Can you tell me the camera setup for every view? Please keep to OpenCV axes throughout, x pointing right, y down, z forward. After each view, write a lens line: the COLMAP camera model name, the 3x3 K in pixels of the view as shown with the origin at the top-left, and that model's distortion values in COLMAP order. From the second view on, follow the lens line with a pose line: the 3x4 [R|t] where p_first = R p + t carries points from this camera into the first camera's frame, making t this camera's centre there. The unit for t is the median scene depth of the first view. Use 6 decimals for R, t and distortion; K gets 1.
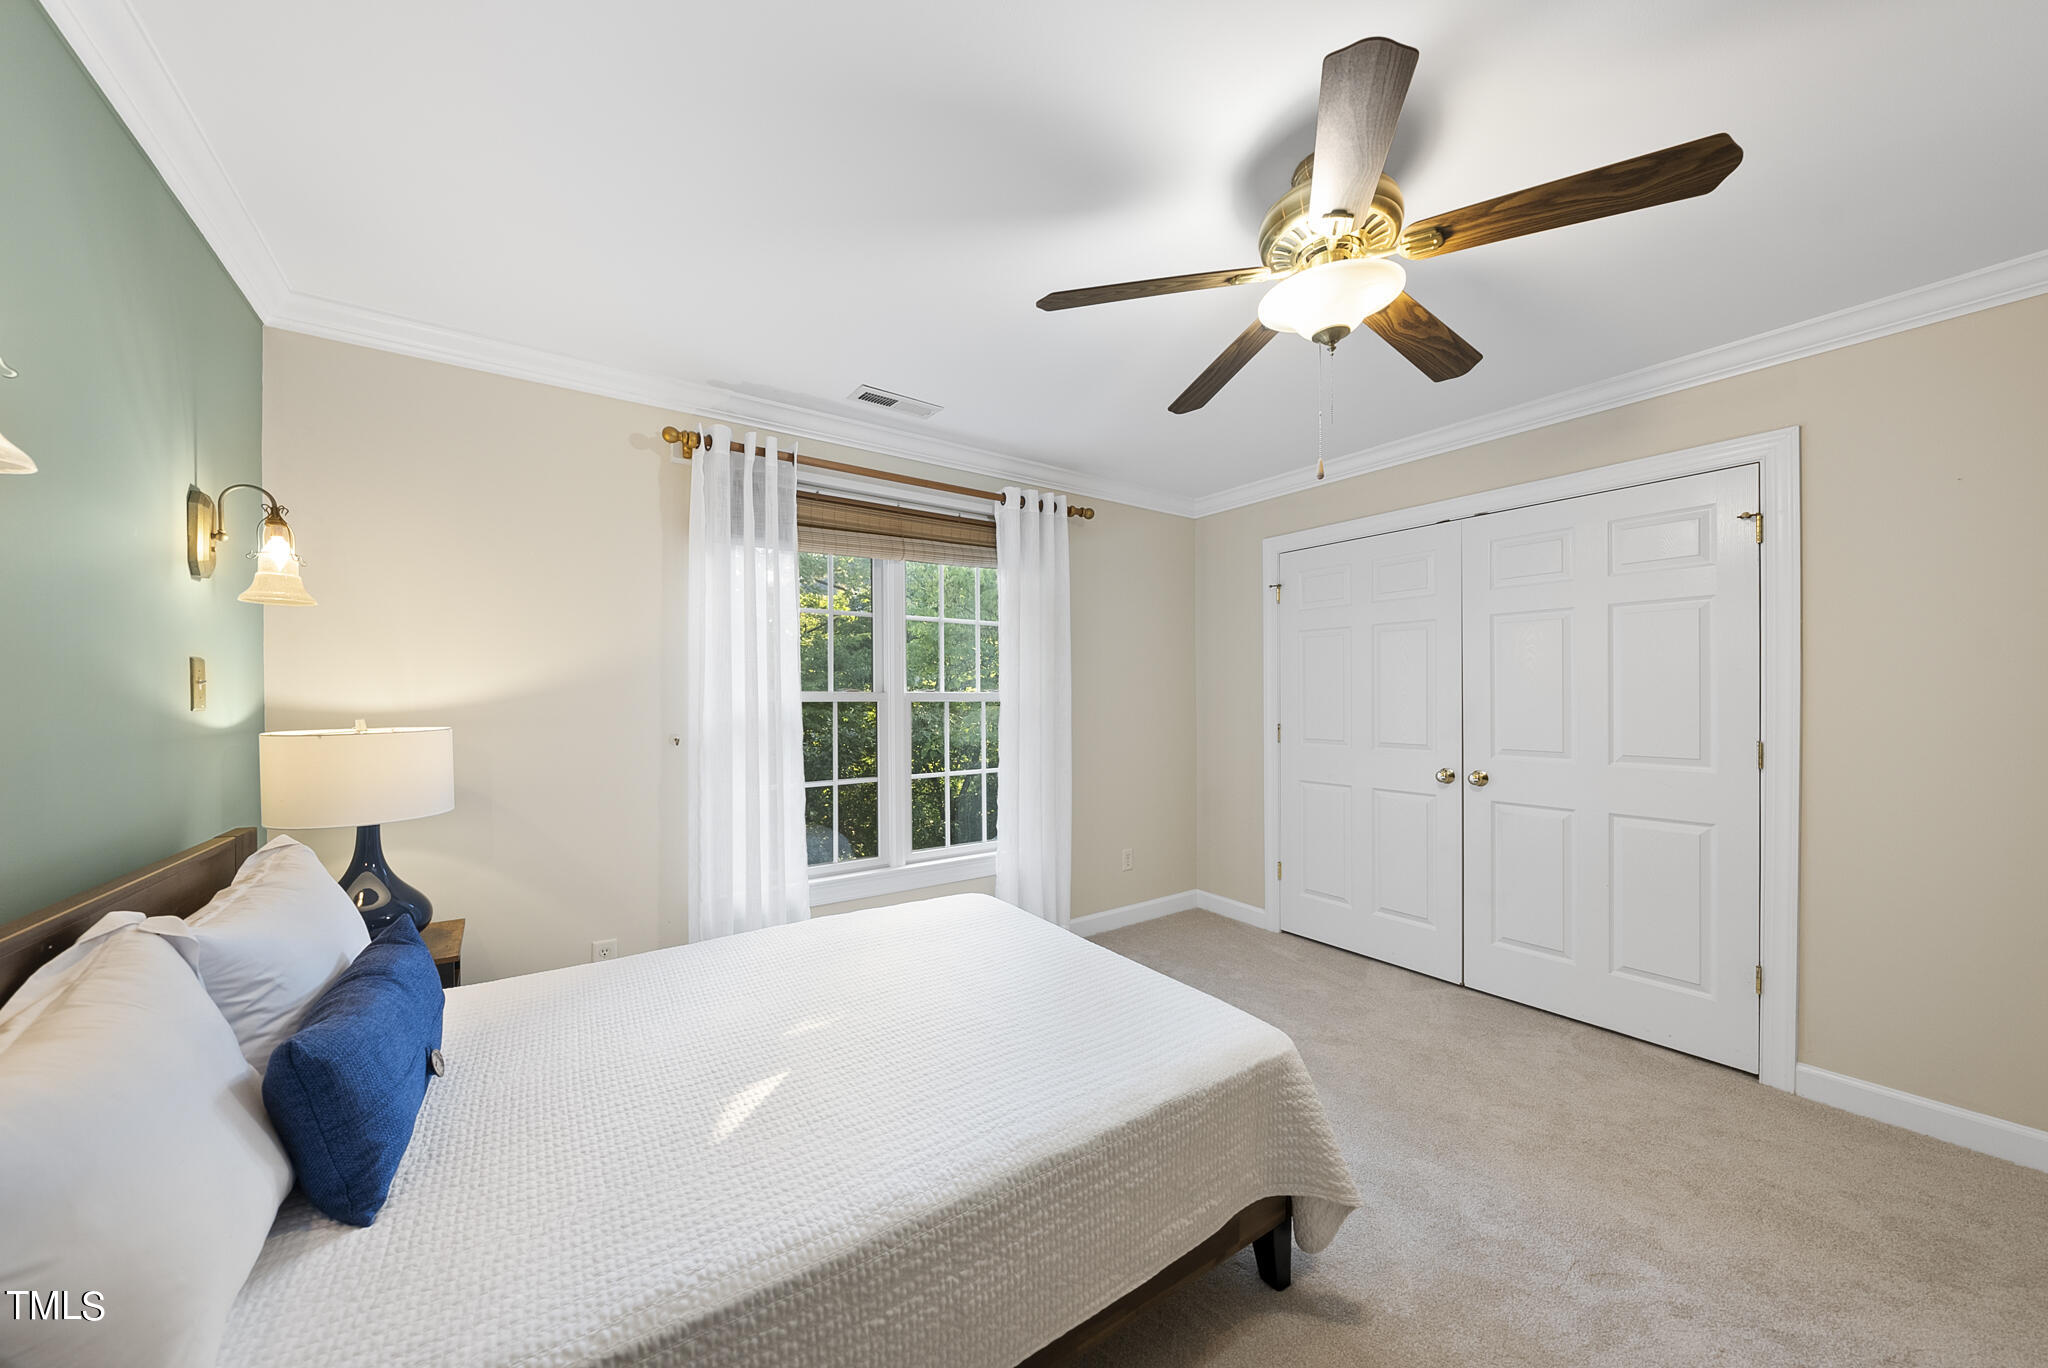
lens RADIAL K [[709.2, 0, 1043.6], [0, 709.2, 688.0], [0, 0, 1]] dist [-0.005252, 0.000574]
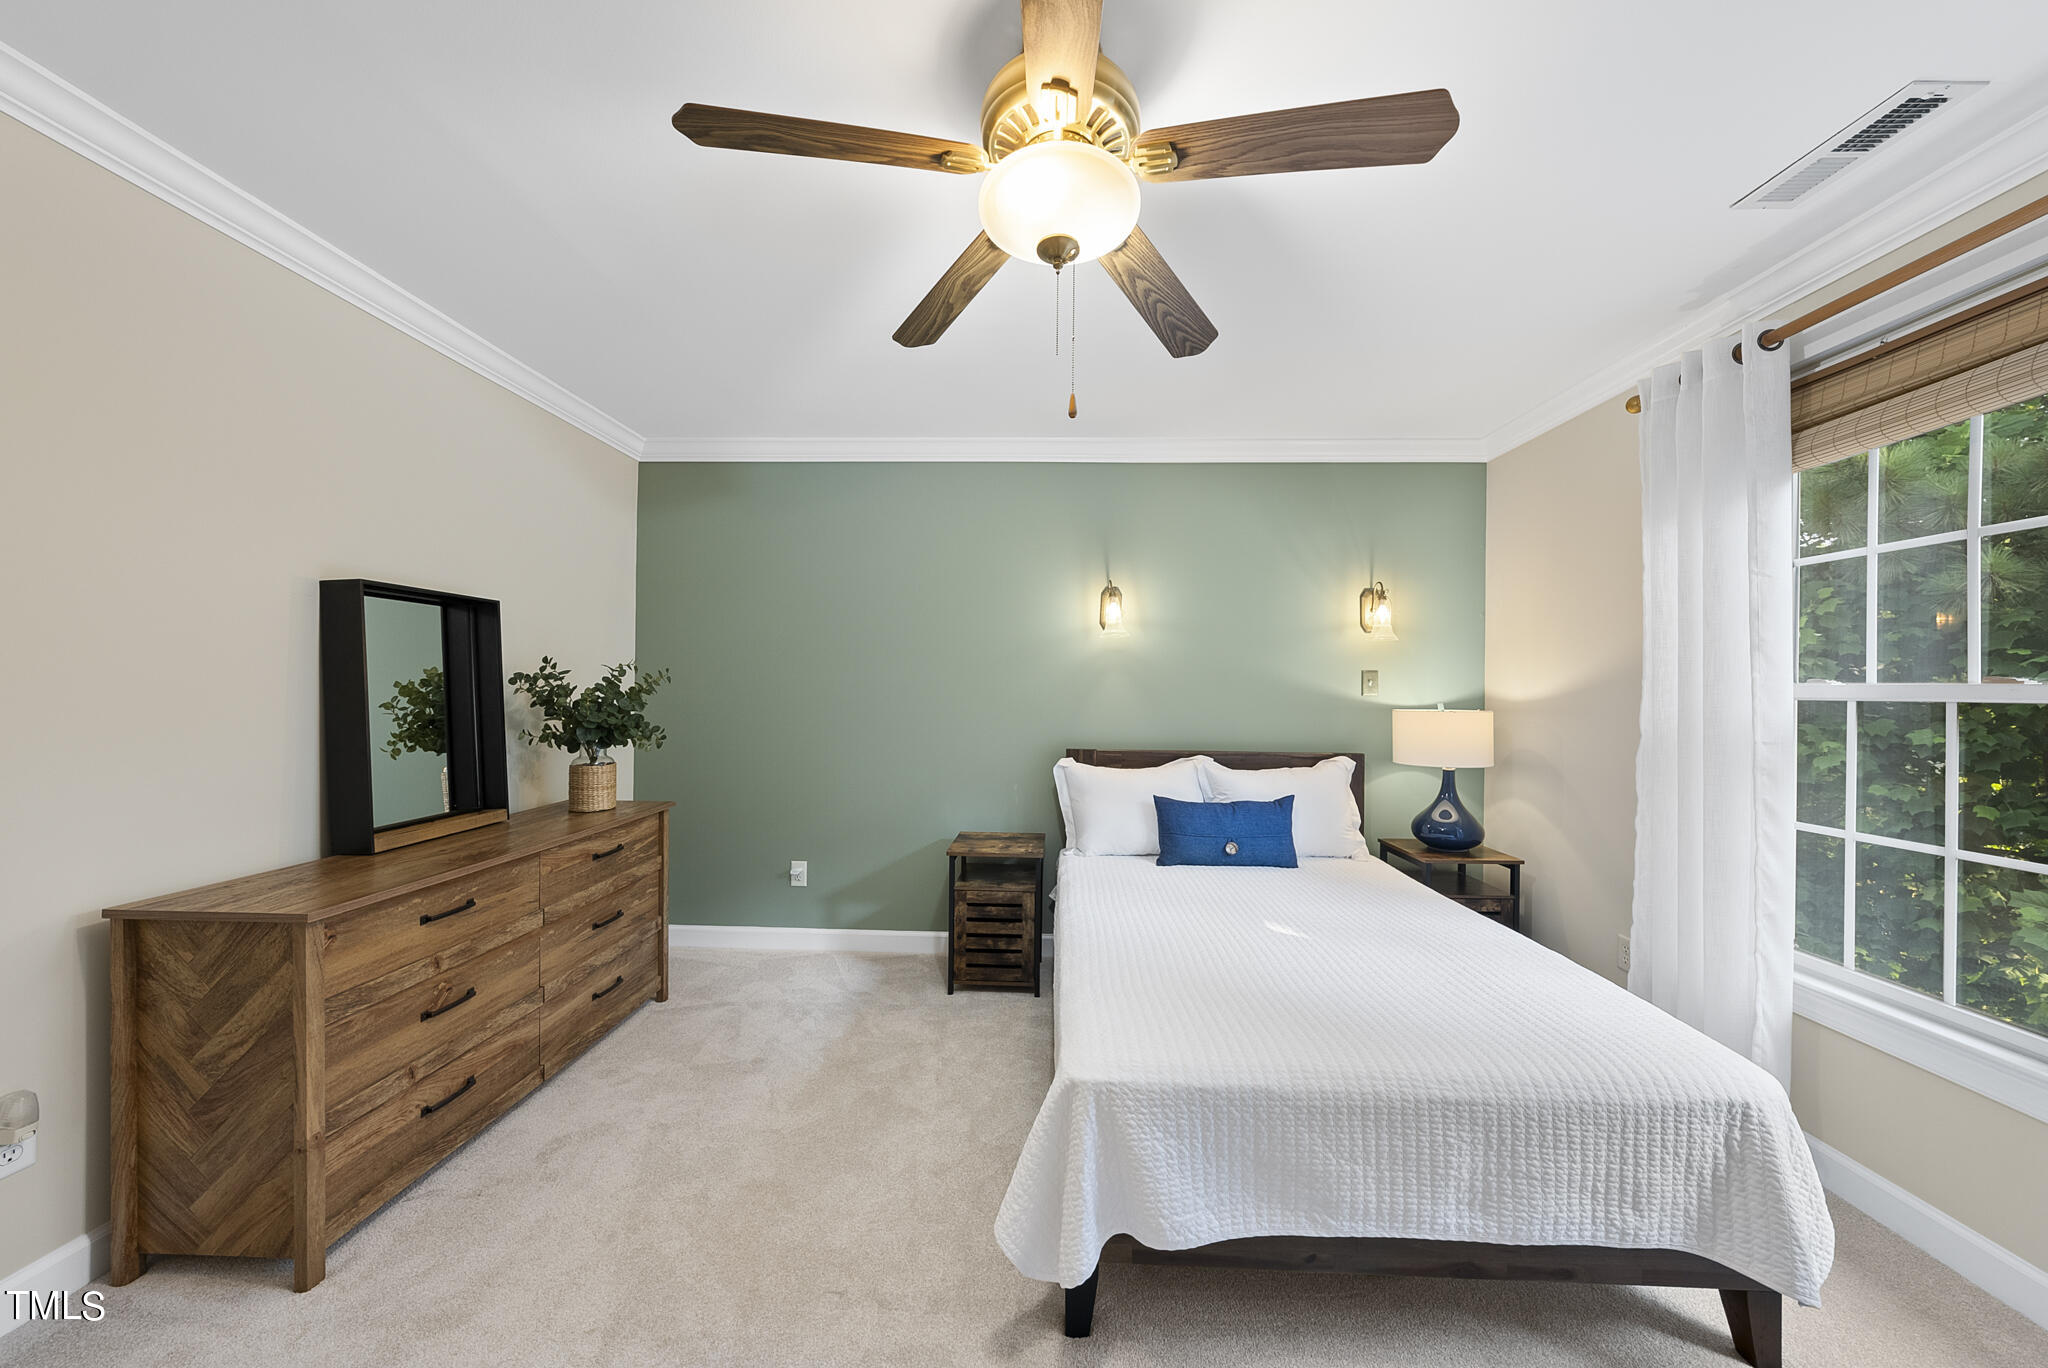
lens RADIAL K [[709.2, 0, 1013.7], [0, 709.2, 686.7], [0, 0, 1]] dist [-0.005252, 0.000574]
pose [[-0.617673, -0.002747, -0.786430, 0.613322], [0.001504, 0.999988, -0.004674, 0.009902], [0.786434, -0.004070, -0.617661, 0.824972]]
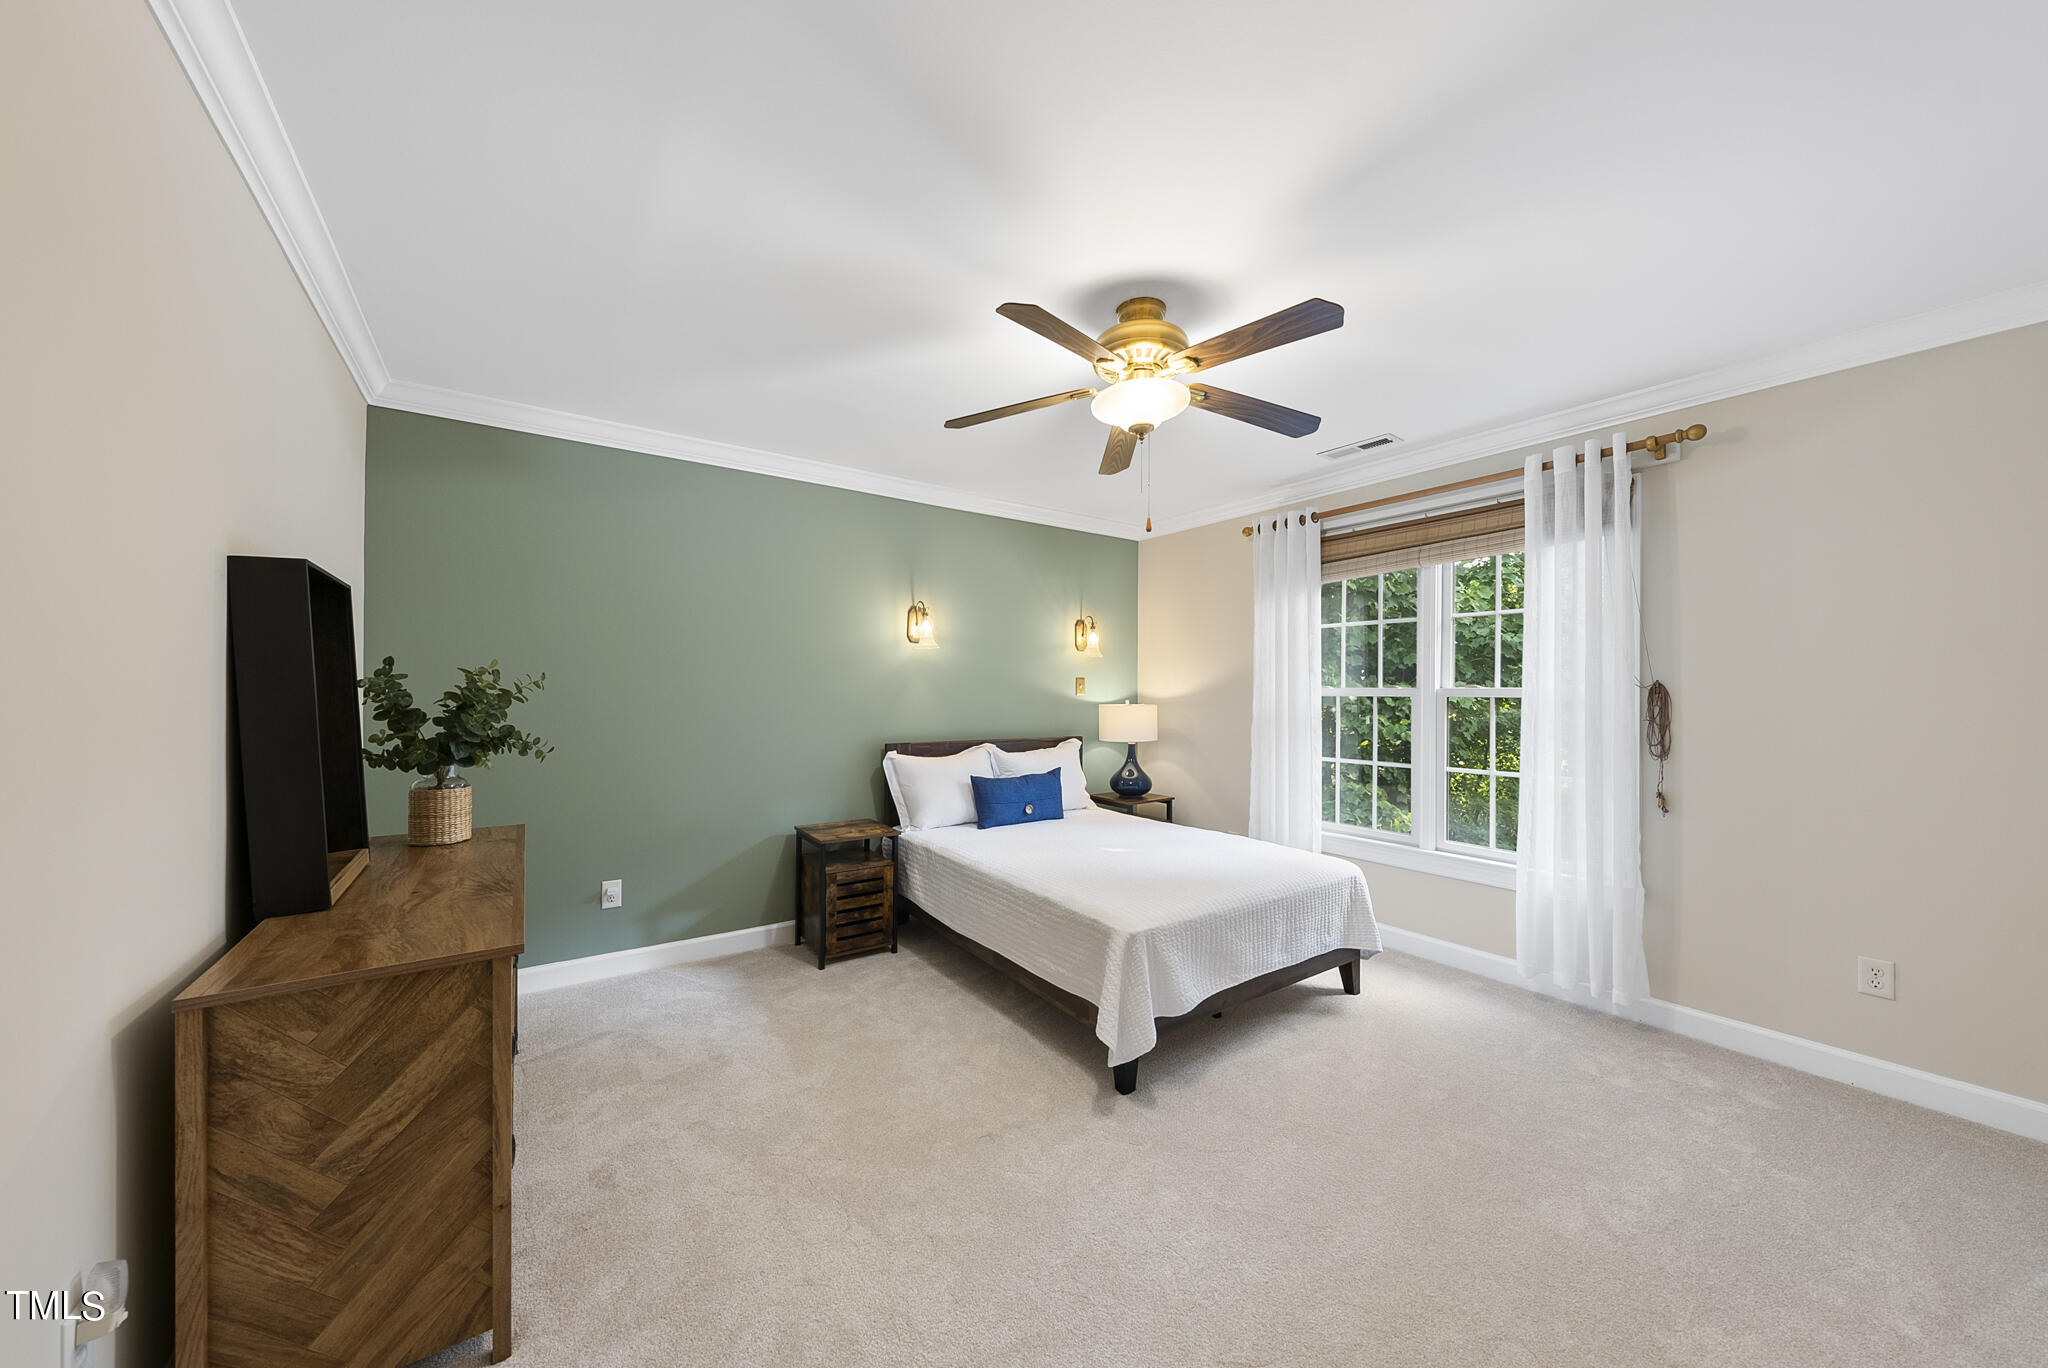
lens RADIAL K [[709.2, 0, 1017.5], [0, 709.2, 690.6], [0, 0, 1]] dist [-0.005252, 0.000574]
pose [[-0.019151, 0.003744, -0.999810, 0.997251], [0.006192, 0.999974, 0.003626, 0.001625], [0.999797, -0.006121, -0.019174, 0.446782]]
